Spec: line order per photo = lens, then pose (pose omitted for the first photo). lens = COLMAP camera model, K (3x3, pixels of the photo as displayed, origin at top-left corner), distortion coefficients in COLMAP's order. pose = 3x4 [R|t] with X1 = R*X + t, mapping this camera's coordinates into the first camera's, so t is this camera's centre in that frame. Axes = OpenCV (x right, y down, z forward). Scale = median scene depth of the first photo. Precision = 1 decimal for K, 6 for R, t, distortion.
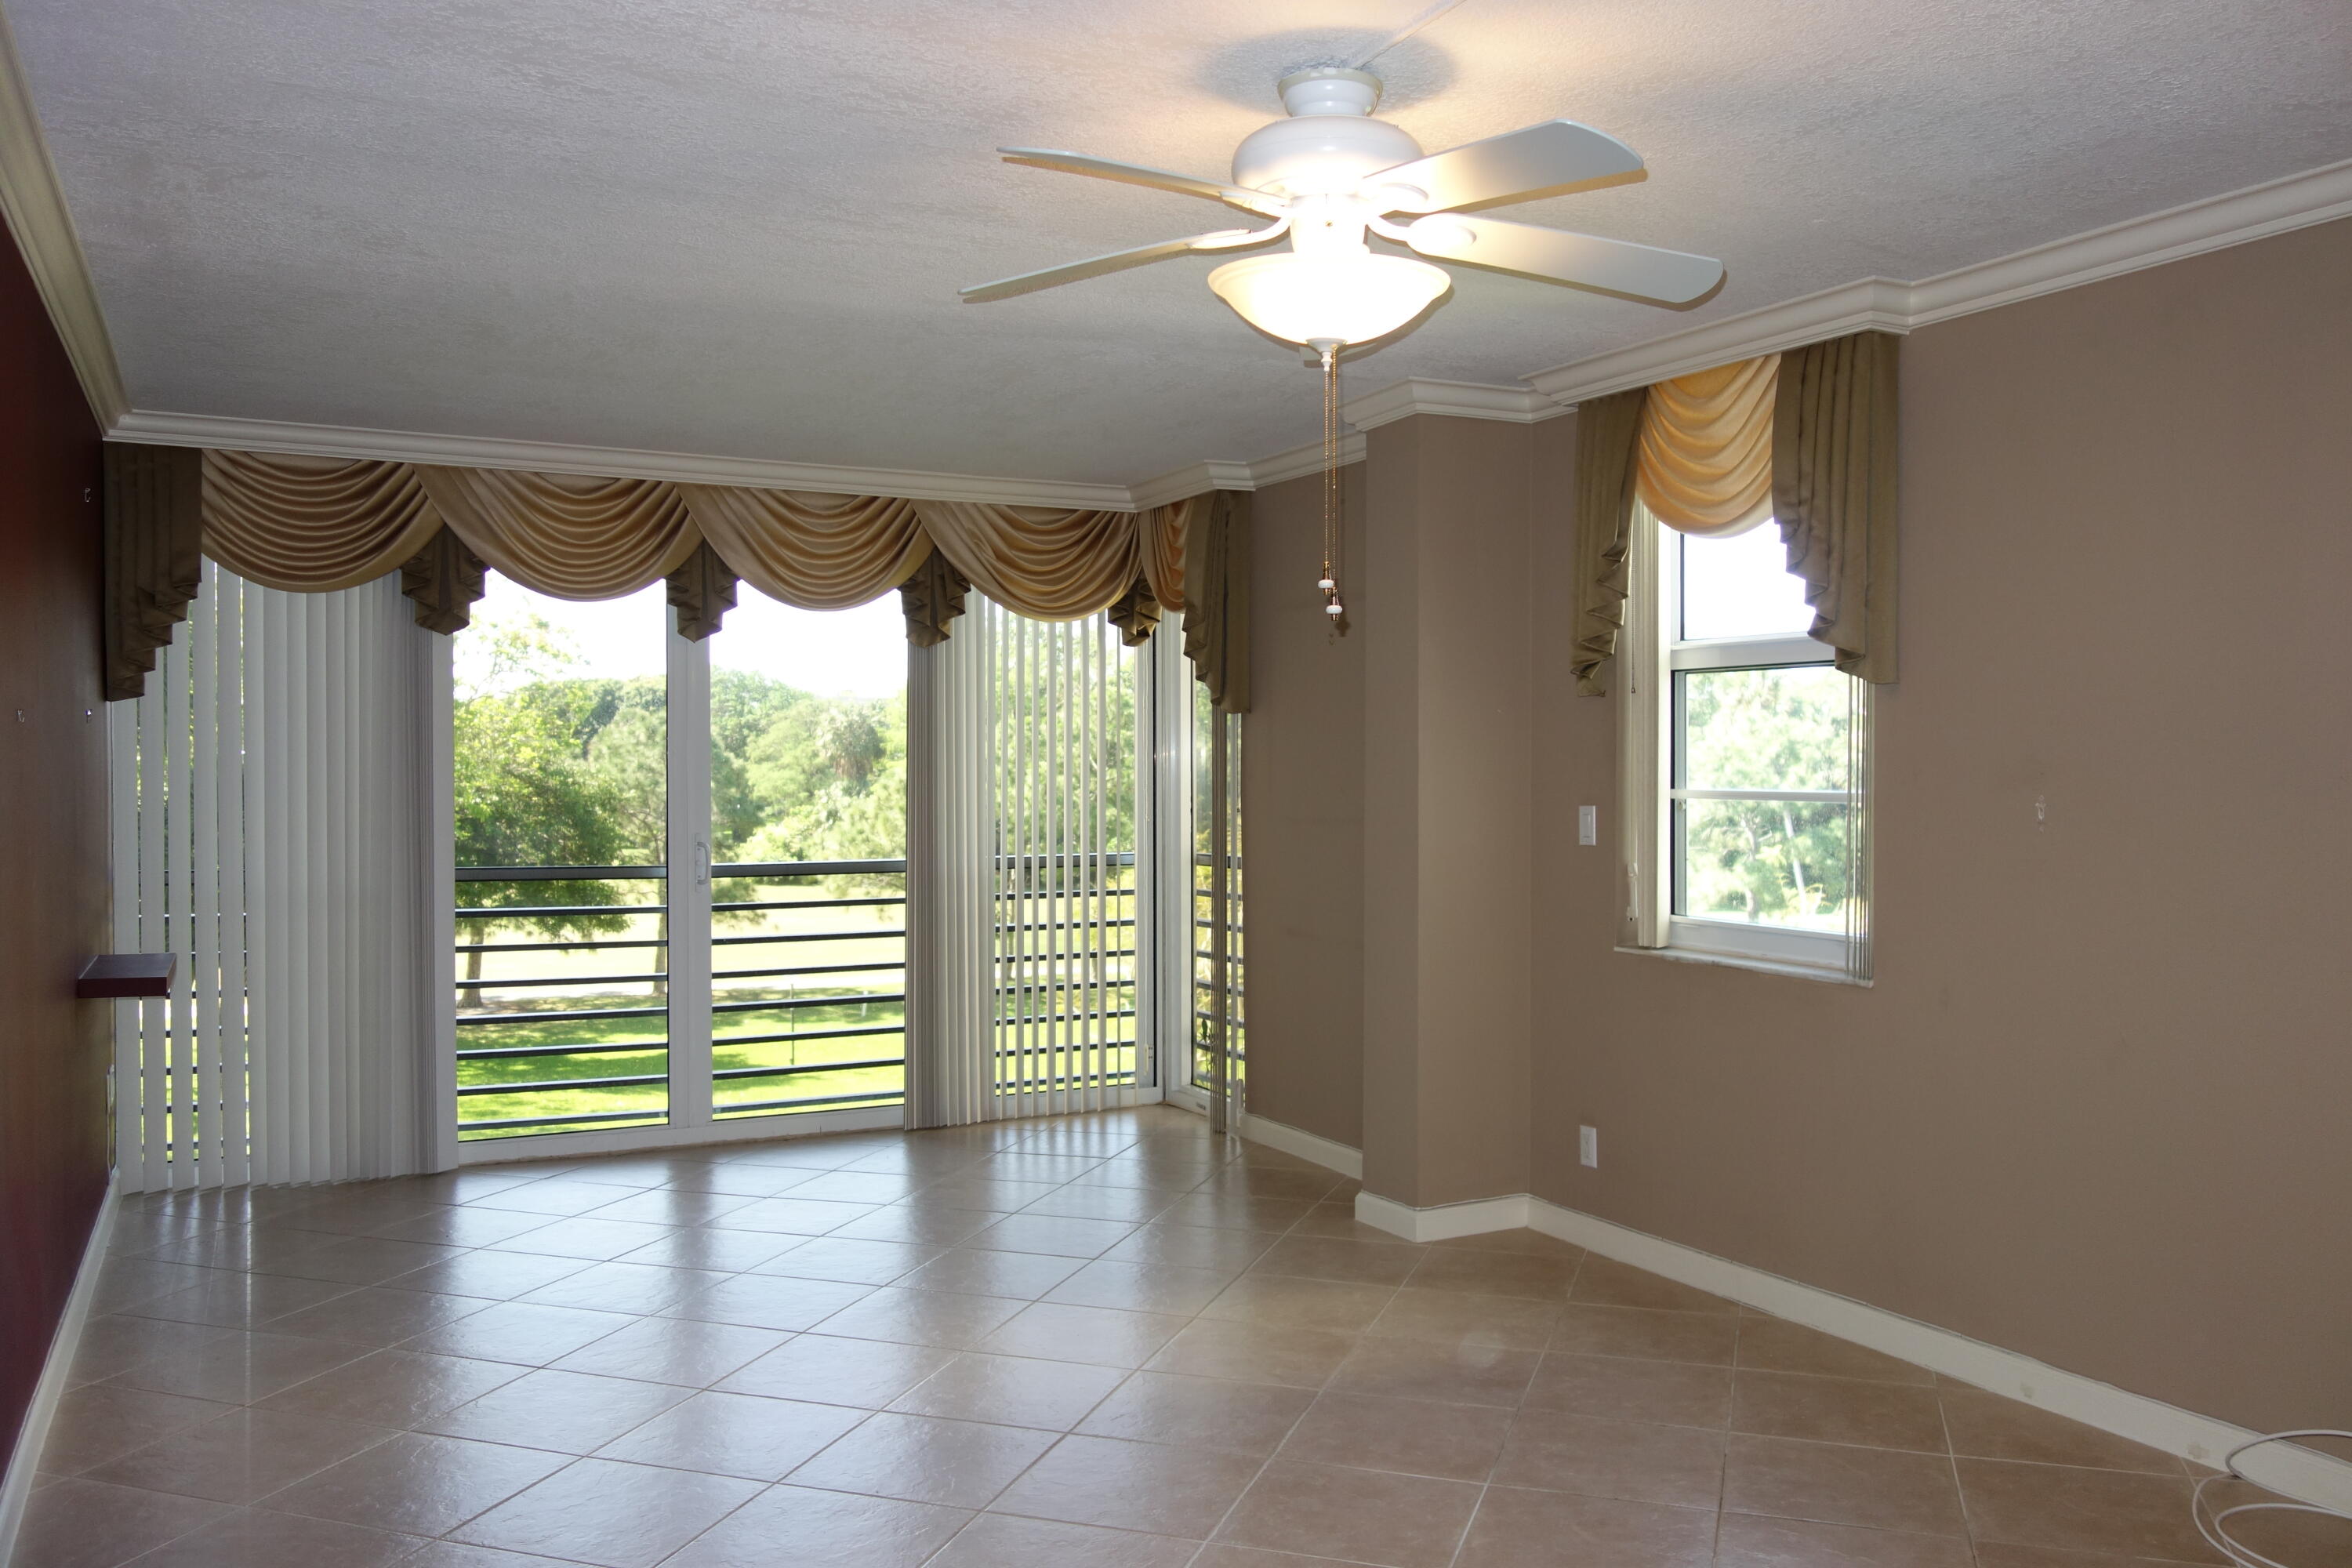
lens RADIAL K [[1859.5, 0, 1185.9], [0, 1859.5, 789.3], [0, 0, 1]] dist [-0.017282, -0.004338]
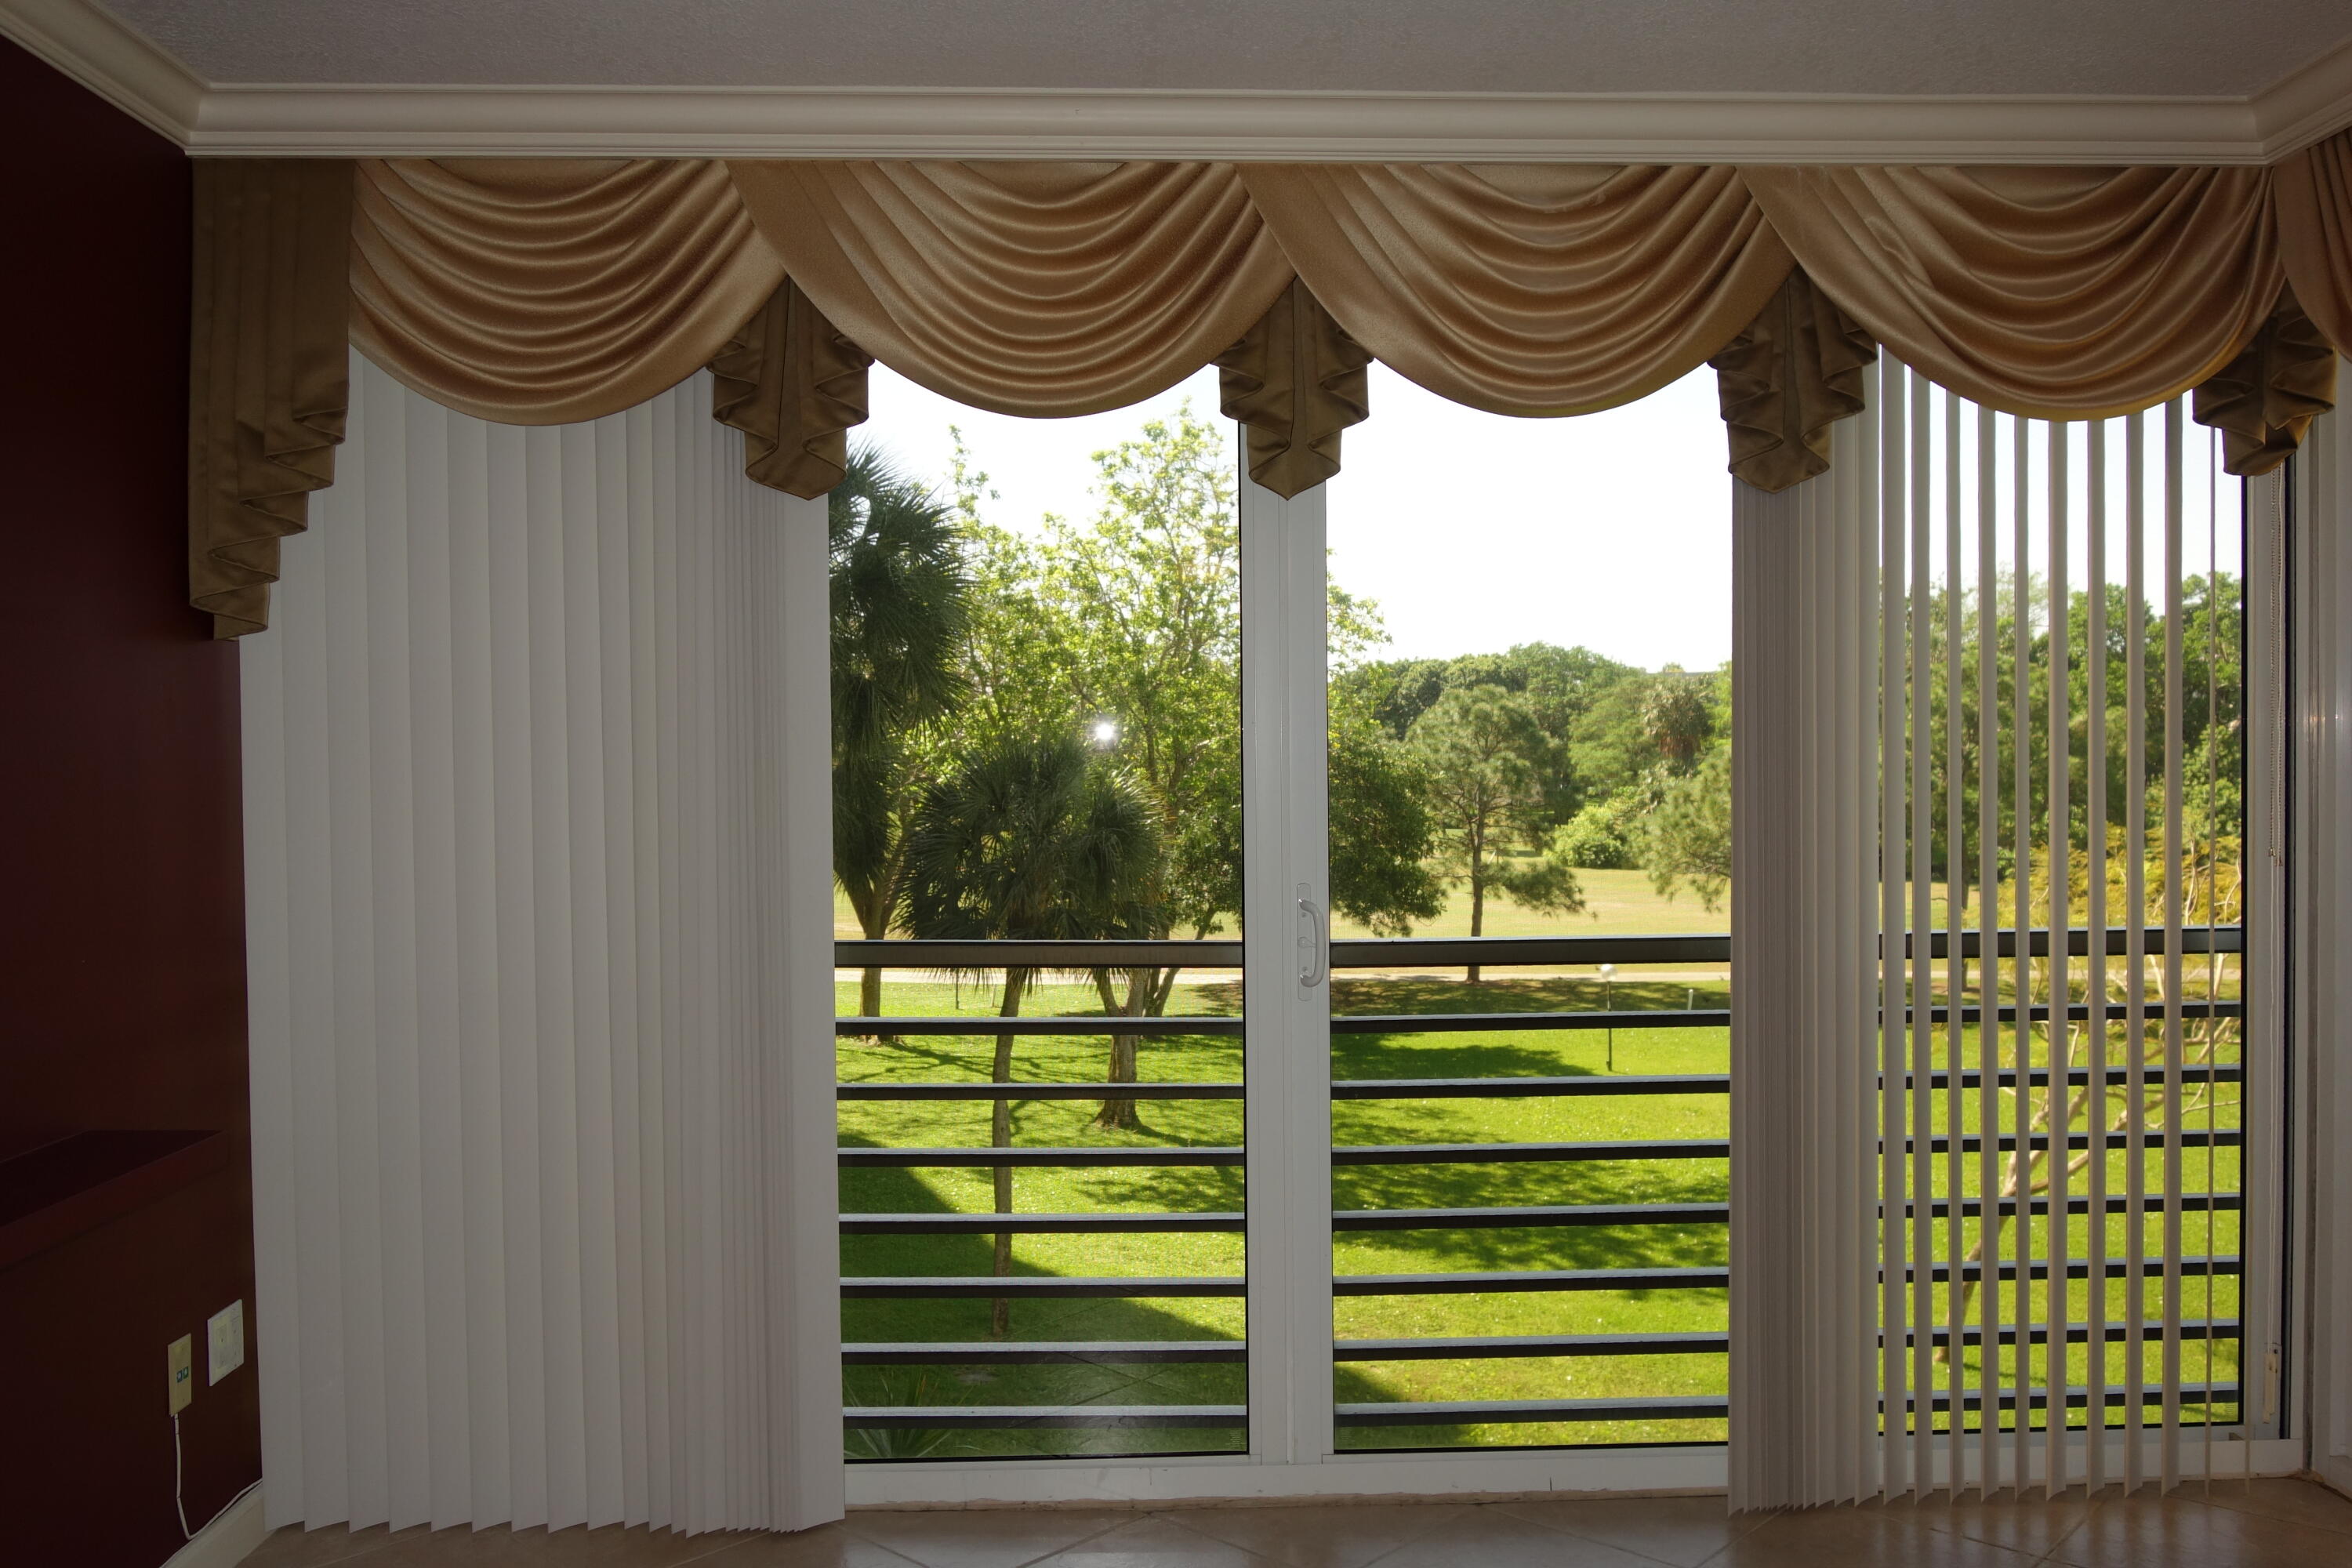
lens RADIAL K [[1859.5, 0, 1180.7], [0, 1859.5, 788.3], [0, 0, 1]] dist [-0.017282, -0.004338]
pose [[0.904590, 0.001372, -0.426280, -0.076393], [0.003227, 0.999944, 0.010065, -0.006861], [0.426270, -0.010480, 0.904535, 0.517847]]
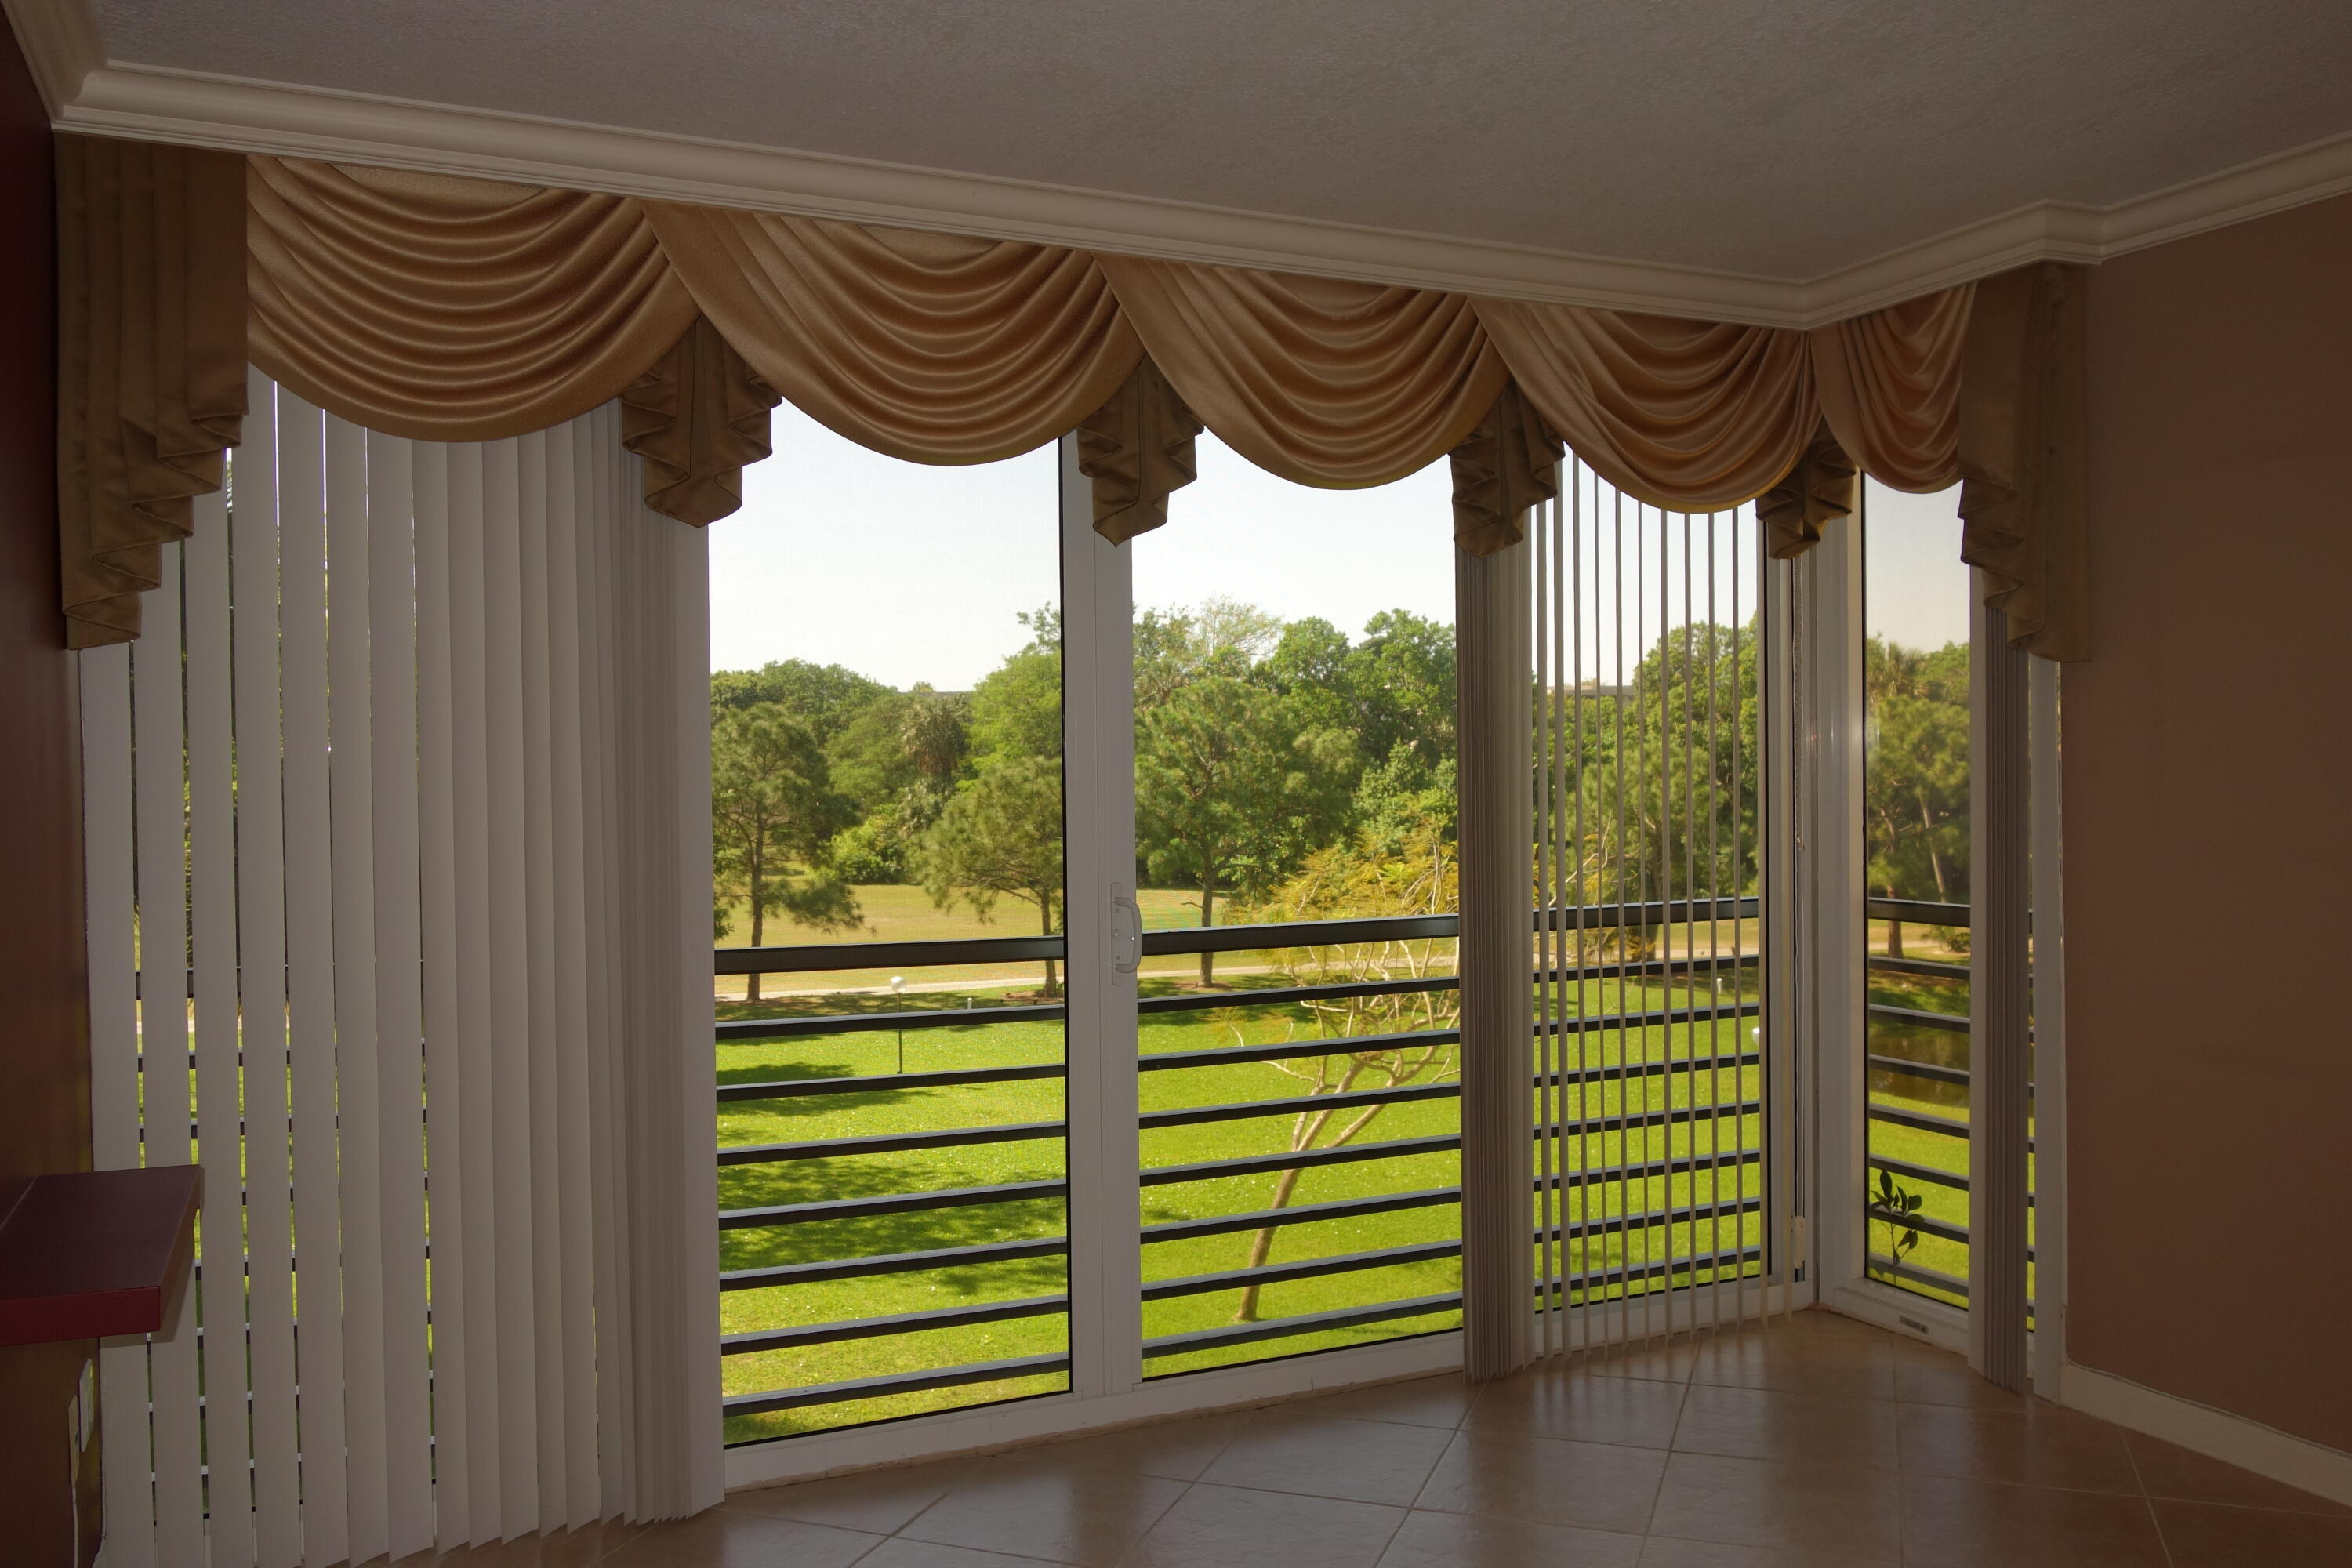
lens RADIAL K [[1859.5, 0, 1171.1], [0, 1859.5, 796.6], [0, 0, 1]] dist [-0.017282, -0.004338]
pose [[0.998989, -0.009174, -0.044012, -0.214245], [0.009509, 0.999927, 0.007414, -0.006636], [0.043941, -0.007825, 0.999004, 0.418153]]
